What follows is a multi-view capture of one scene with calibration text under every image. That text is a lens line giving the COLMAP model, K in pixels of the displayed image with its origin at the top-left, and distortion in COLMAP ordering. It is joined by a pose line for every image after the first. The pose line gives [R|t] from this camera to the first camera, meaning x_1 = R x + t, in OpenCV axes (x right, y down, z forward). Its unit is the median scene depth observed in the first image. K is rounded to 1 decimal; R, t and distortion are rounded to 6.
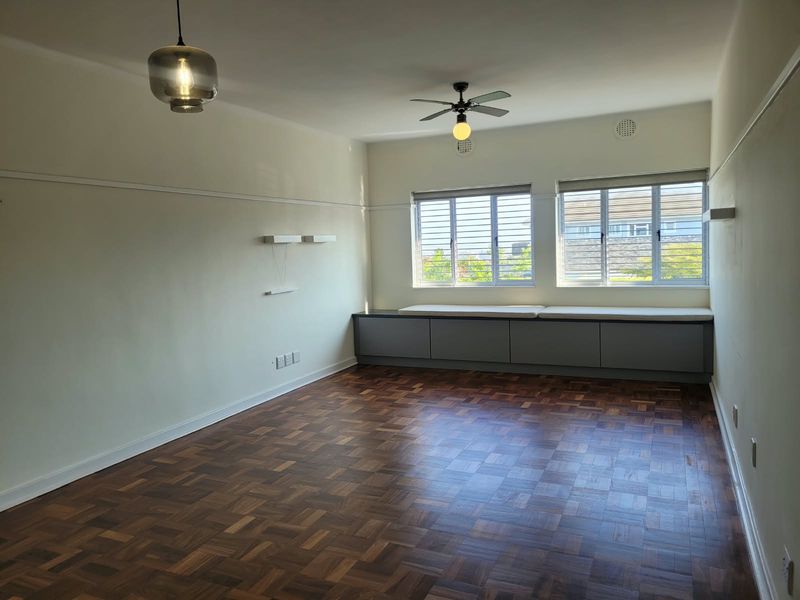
lens RADIAL K [[601.5, 0, 396.5], [0, 601.5, 300.4], [0, 0, 1]] dist [0.024547, 0.006038]
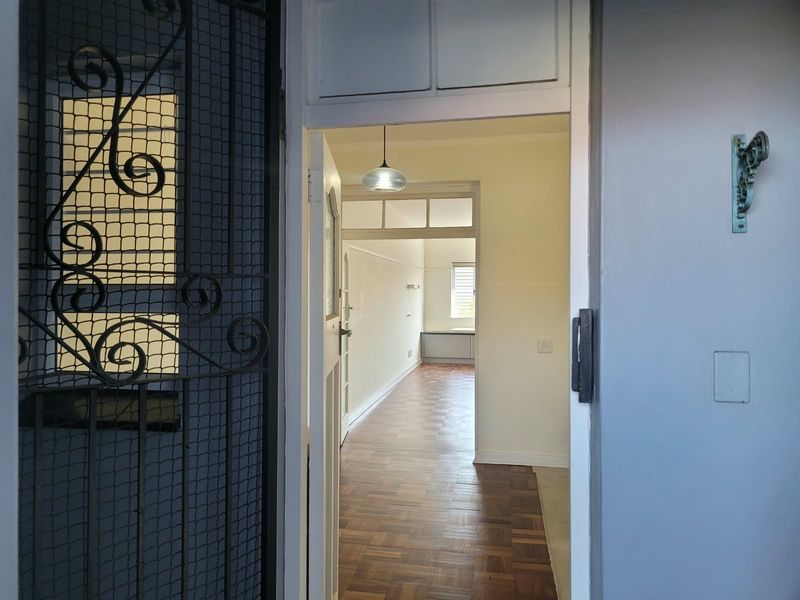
lens RADIAL K [[601.5, 0, 398.1], [0, 601.5, 301.1], [0, 0, 1]] dist [0.024547, 0.006038]
pose [[0.962792, 0.036774, 0.267729, -0.619572], [-0.009231, 0.994595, -0.103418, 0.117112], [-0.270085, 0.097099, 0.957928, -0.622750]]
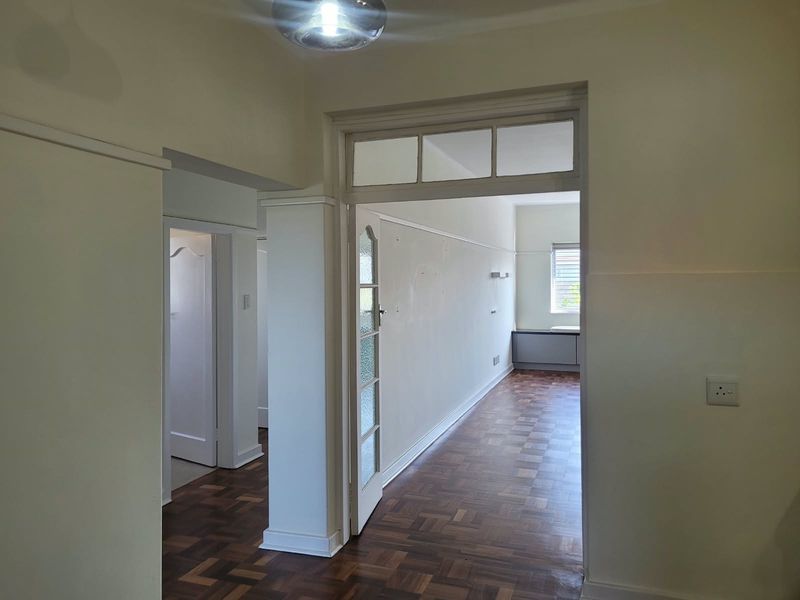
lens RADIAL K [[601.5, 0, 401.9], [0, 601.5, 292.5], [0, 0, 1]] dist [0.024547, 0.006038]
pose [[0.993952, 0.026911, 0.106470, -0.490515], [-0.016863, 0.995413, -0.094168, 0.071277], [-0.108516, 0.091803, 0.989847, -0.325181]]
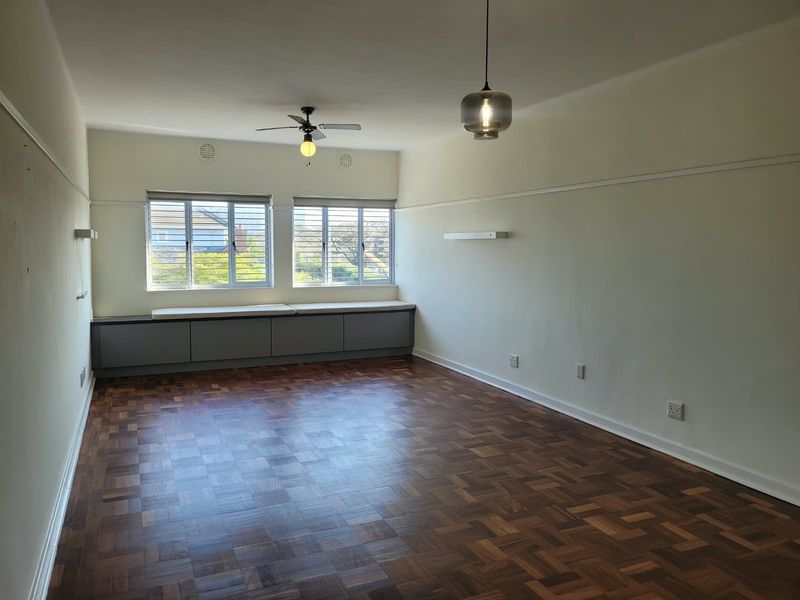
lens RADIAL K [[601.5, 0, 399.8], [0, 601.5, 296.4], [0, 0, 1]] dist [0.024547, 0.006038]
pose [[0.650441, -0.024117, 0.759174, -0.474952], [0.043682, 0.999029, -0.005689, 0.010189], [-0.758300, 0.036862, 0.650863, 0.095373]]
